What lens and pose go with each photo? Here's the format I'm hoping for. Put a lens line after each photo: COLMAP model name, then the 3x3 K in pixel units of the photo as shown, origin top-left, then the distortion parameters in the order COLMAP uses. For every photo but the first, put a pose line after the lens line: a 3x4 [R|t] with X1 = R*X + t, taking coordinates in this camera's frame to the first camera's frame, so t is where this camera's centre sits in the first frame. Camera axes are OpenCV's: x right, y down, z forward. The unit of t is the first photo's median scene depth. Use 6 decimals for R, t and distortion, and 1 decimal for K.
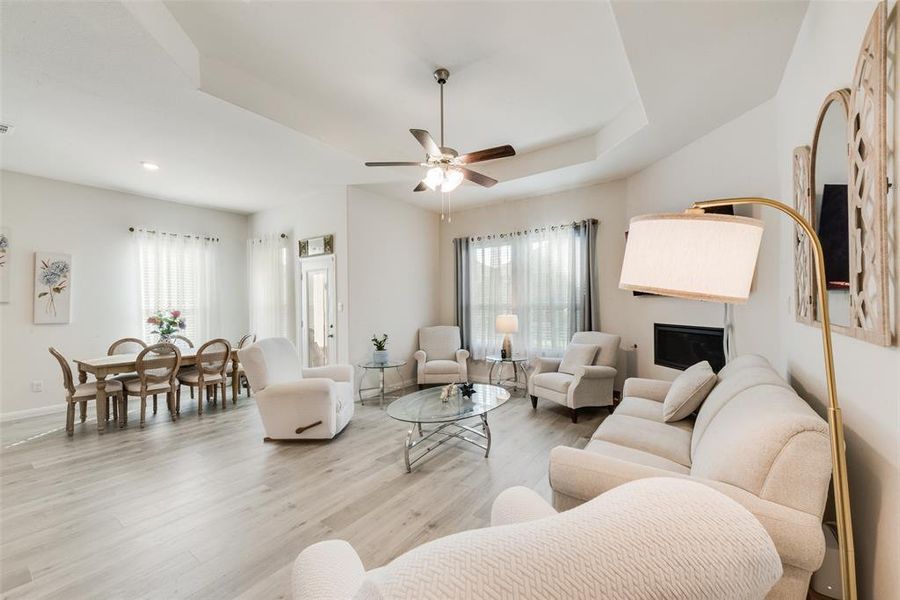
lens RADIAL K [[350.2, 0, 450.3], [0, 350.2, 302.4], [0, 0, 1]] dist [0.002528, 0.000208]
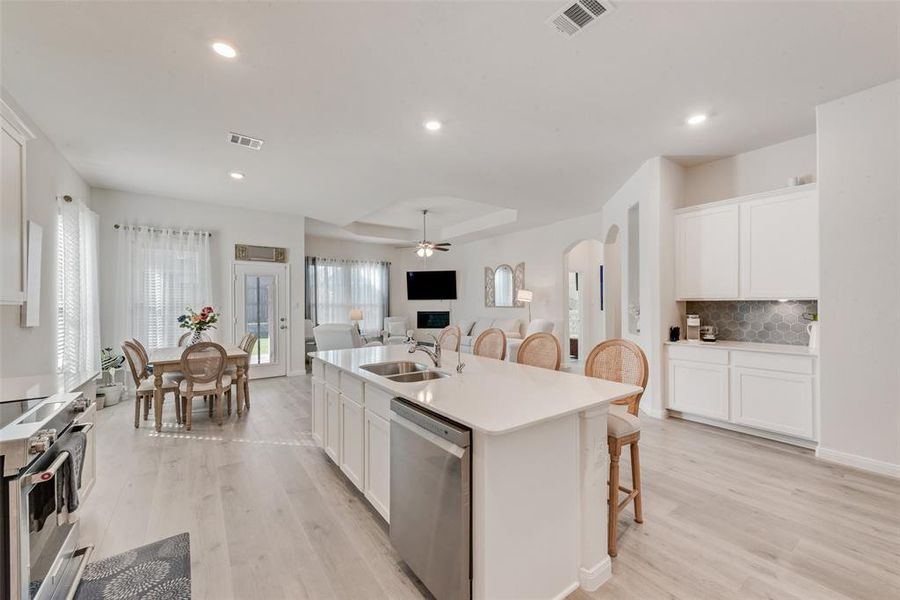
lens RADIAL K [[355.3, 0, 442.6], [0, 355.3, 314.5], [0, 0, 1]] dist [0.001111, 0.000021]
pose [[0.341394, -0.022557, 0.939650, -1.424644], [0.000398, 0.999715, 0.023855, 0.018850], [-0.939920, -0.007770, 0.341306, 0.005879]]
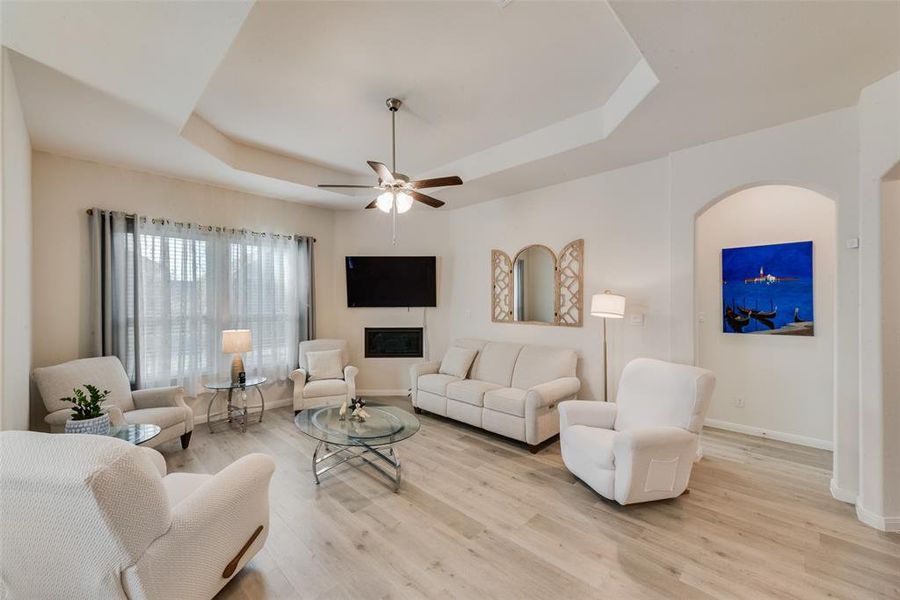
lens RADIAL K [[358.1, 0, 451.7], [0, 358.1, 301.4], [0, 0, 1]] dist [0.001753, 0.000127]
pose [[0.151357, 0.007579, 0.988450, -0.634144], [-0.002007, 0.999971, -0.007360, -0.028882], [-0.988477, -0.000870, 0.151368, 0.397631]]
